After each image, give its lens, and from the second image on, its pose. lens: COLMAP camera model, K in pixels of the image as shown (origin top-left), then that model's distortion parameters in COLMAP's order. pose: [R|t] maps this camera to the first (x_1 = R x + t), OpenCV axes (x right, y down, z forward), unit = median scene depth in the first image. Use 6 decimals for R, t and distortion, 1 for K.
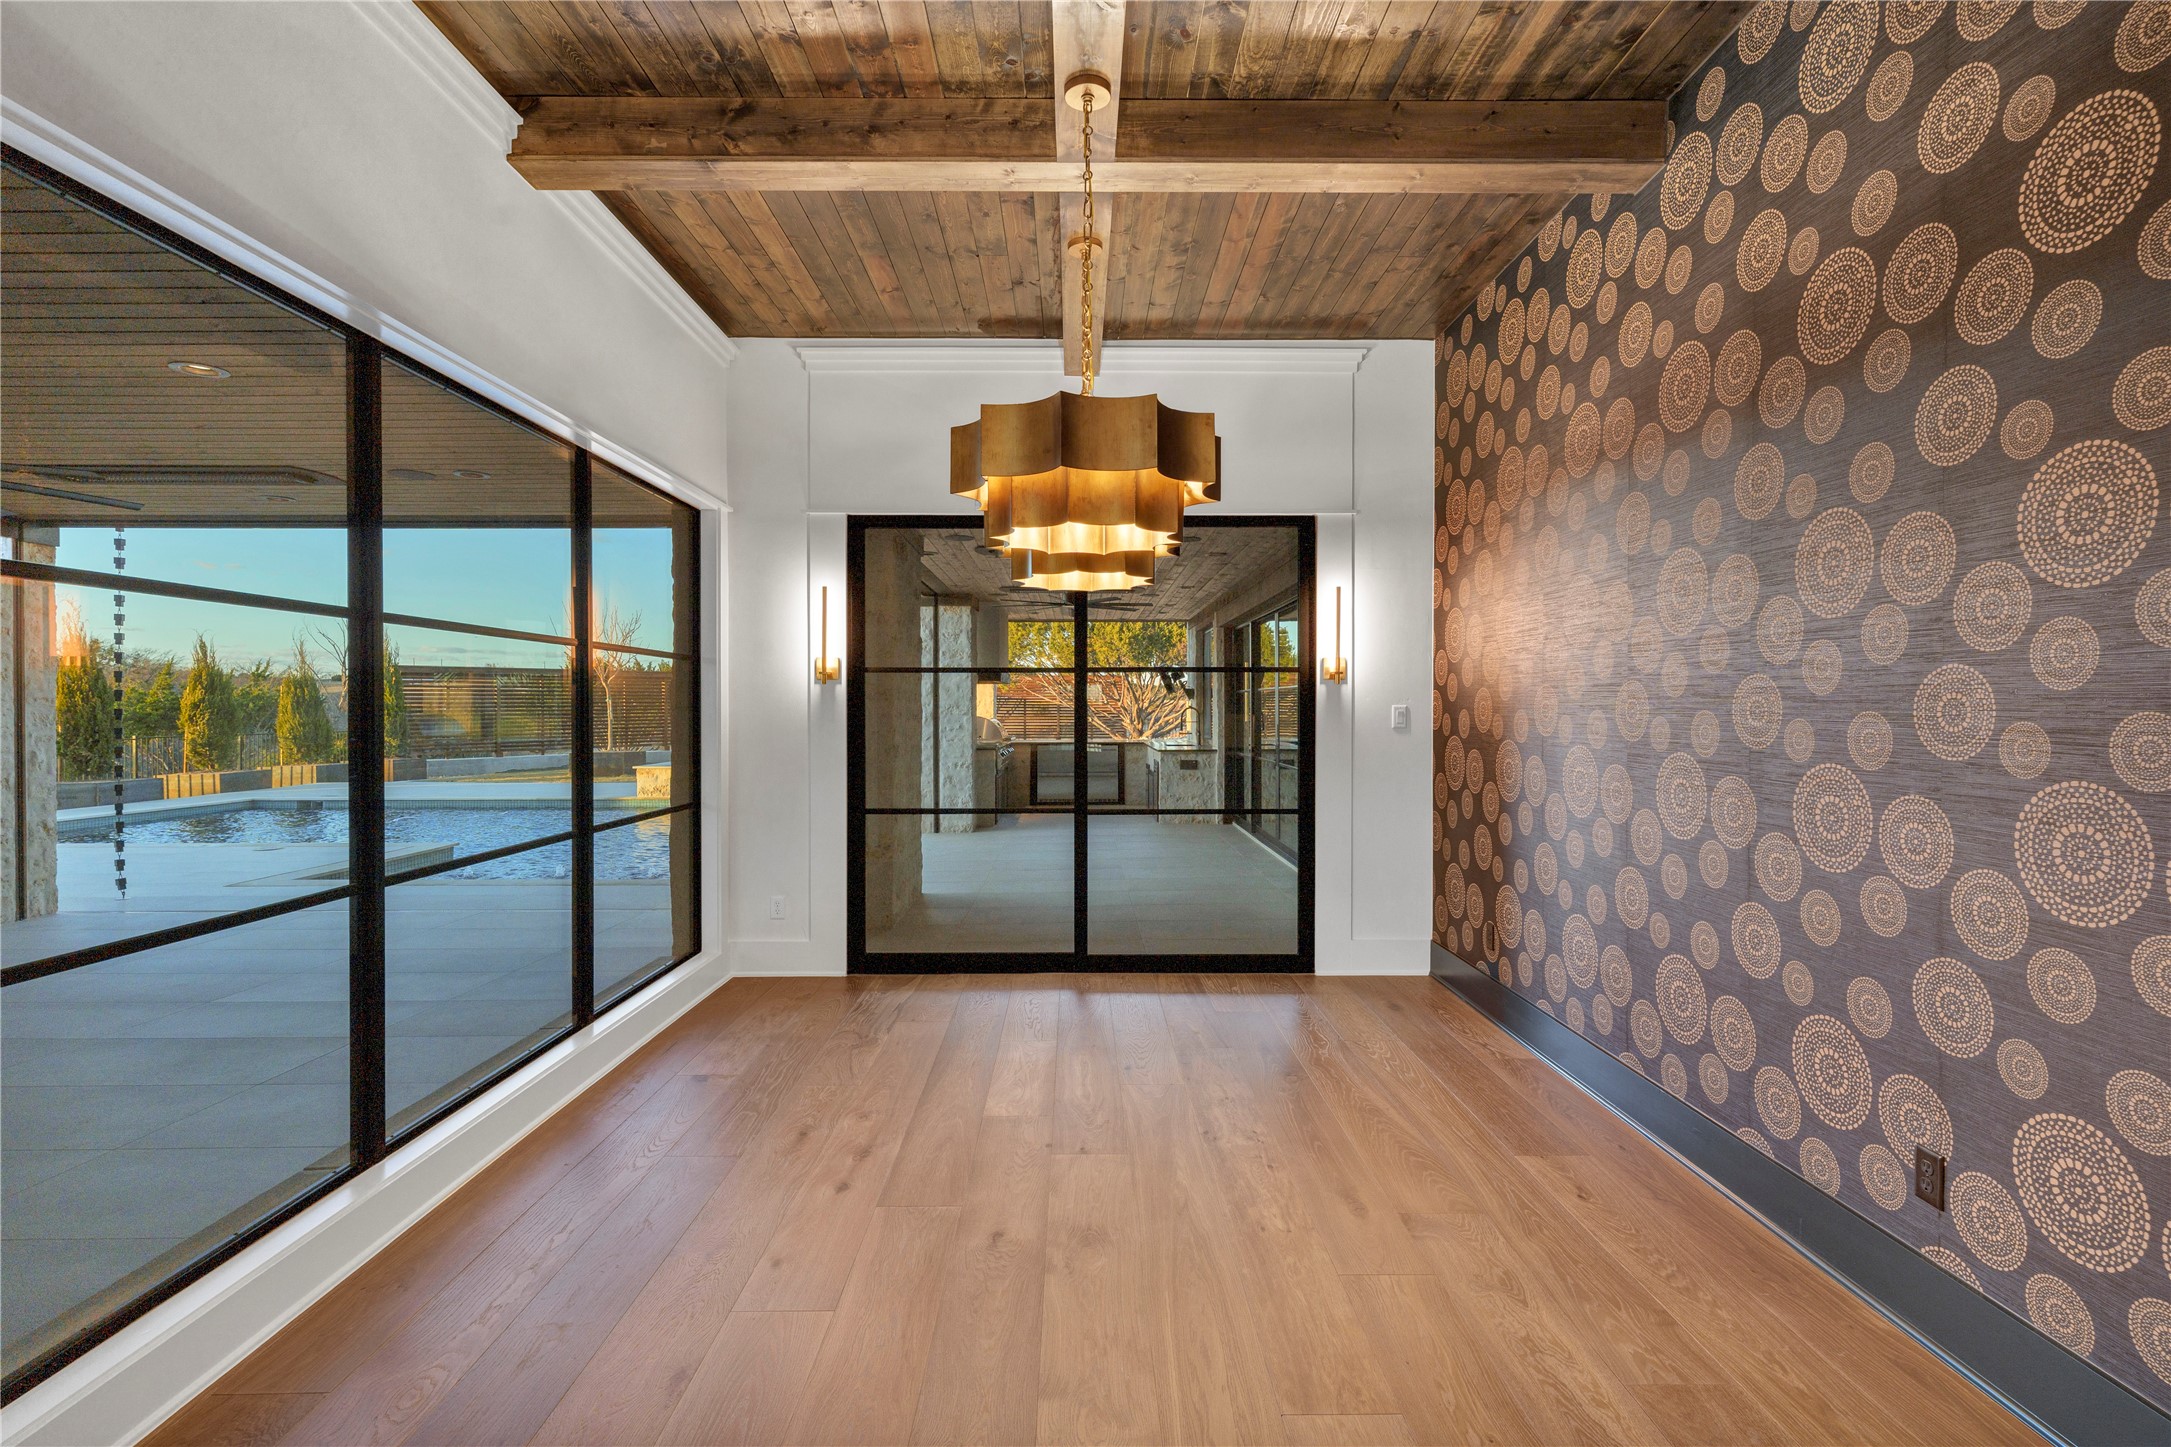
lens RADIAL K [[1047.7, 0, 1062.2], [0, 1047.7, 715.1], [0, 0, 1]] dist [-0.000895, 0.000481]
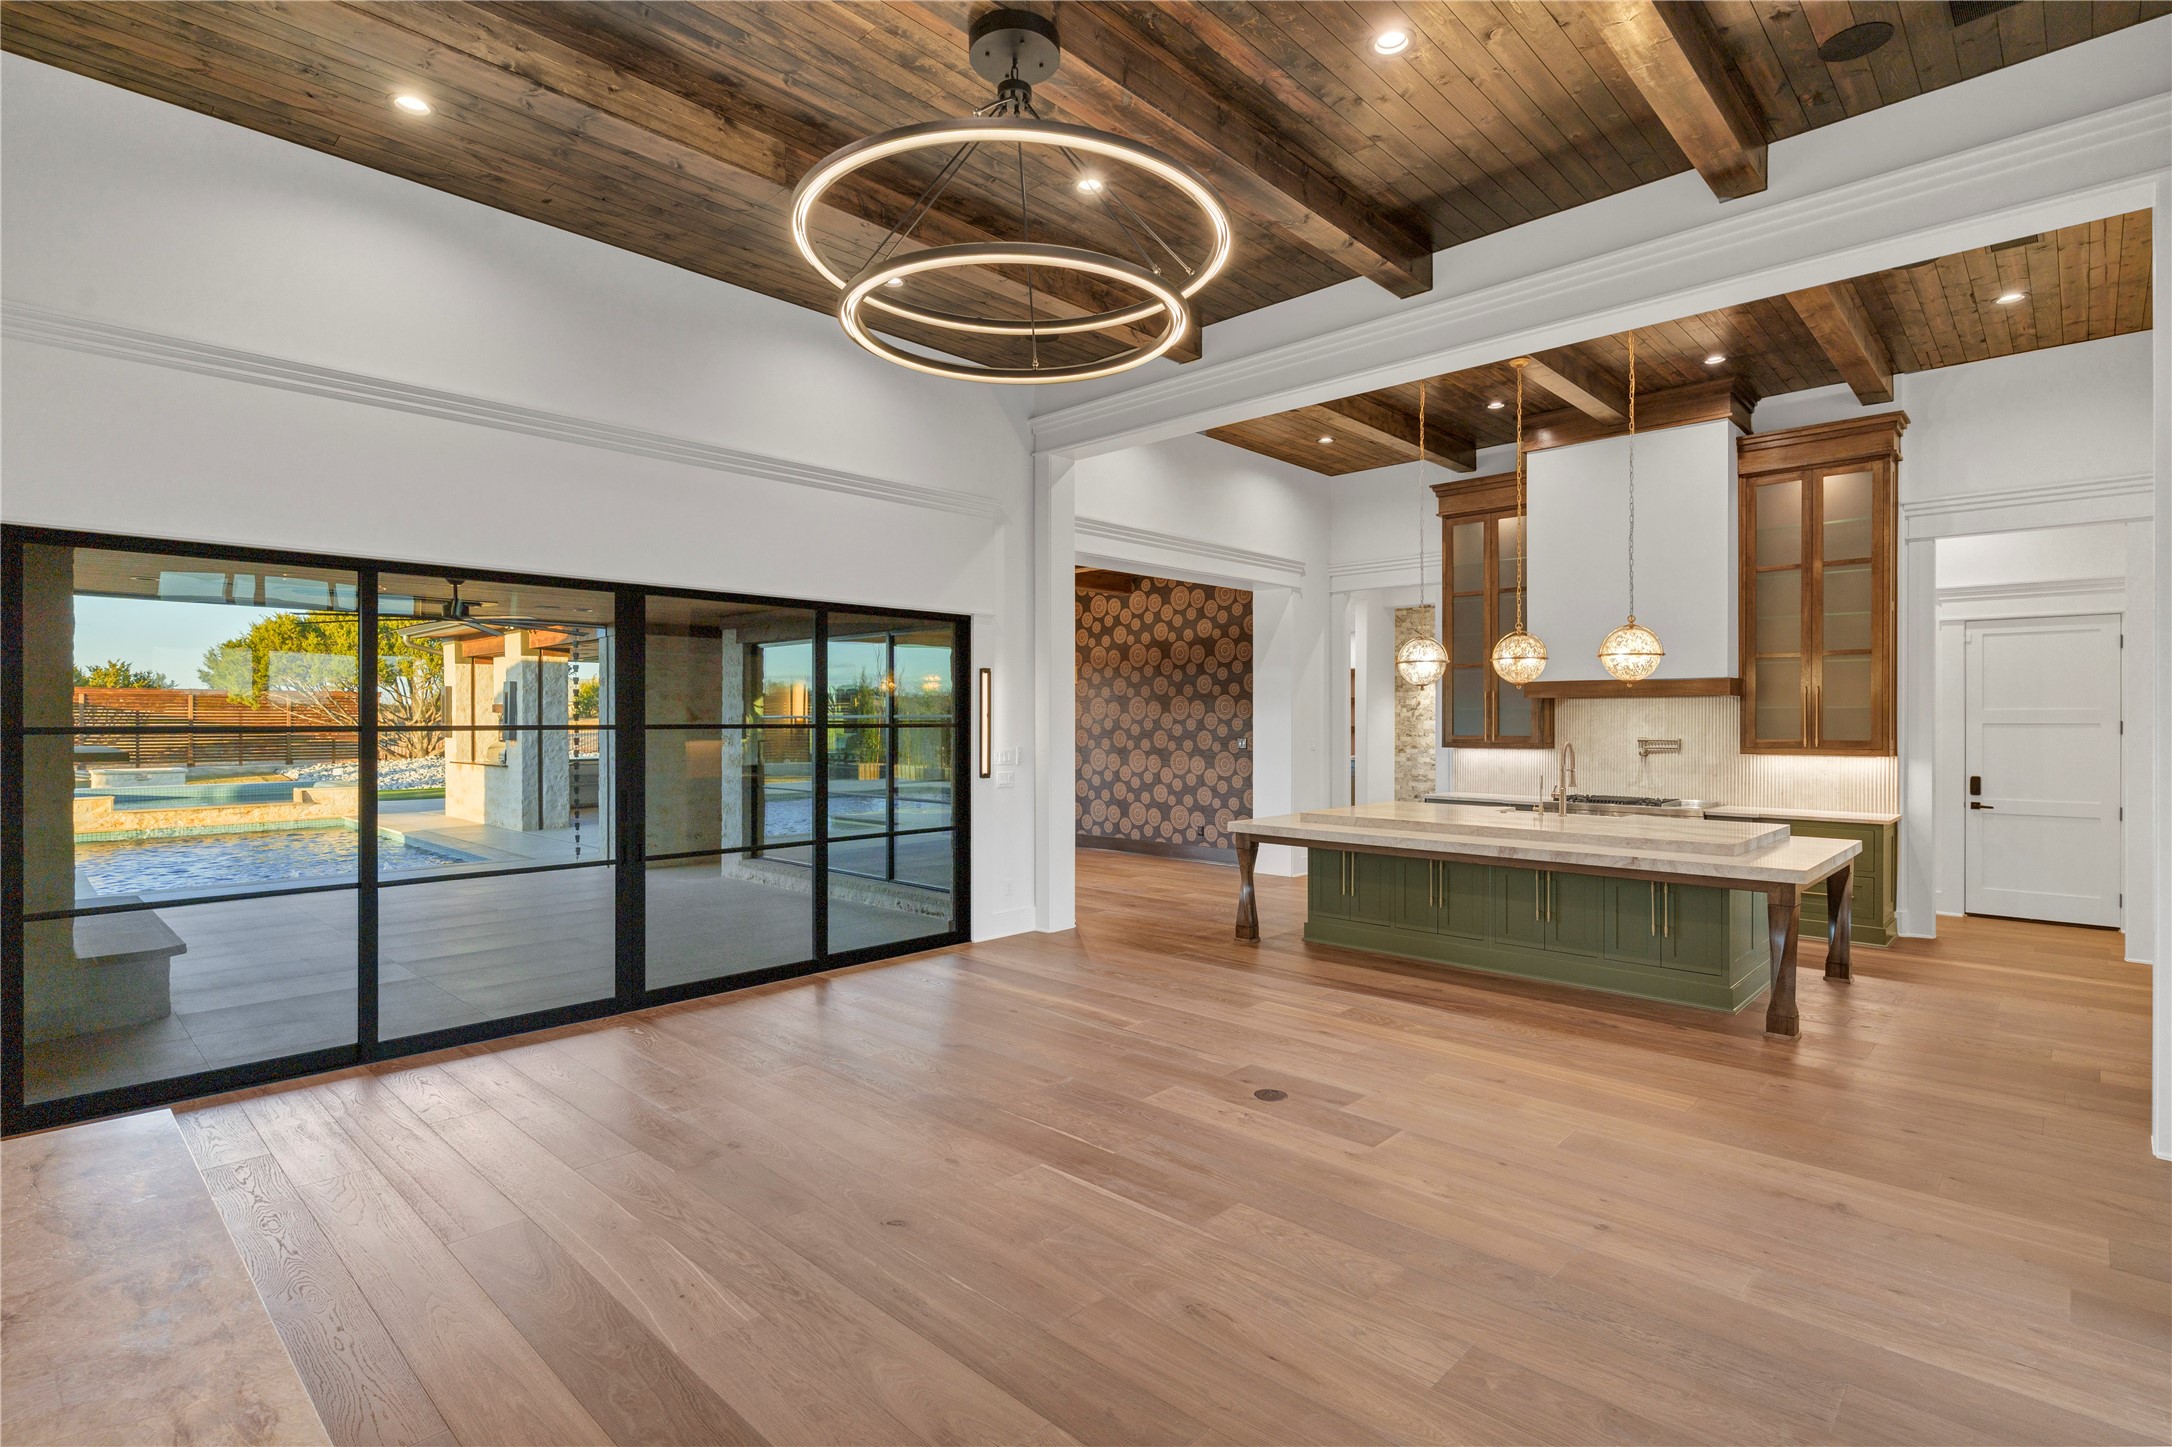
lens RADIAL K [[1051.1, 0, 1088.8], [0, 1051.1, 714.8], [0, 0, 1]] dist [0.001610, 0.000300]
pose [[0.683134, 0.003250, 0.730285, -2.471483], [0.005584, 0.999938, -0.009673, -0.059204], [-0.730271, 0.010685, 0.683074, -1.587181]]
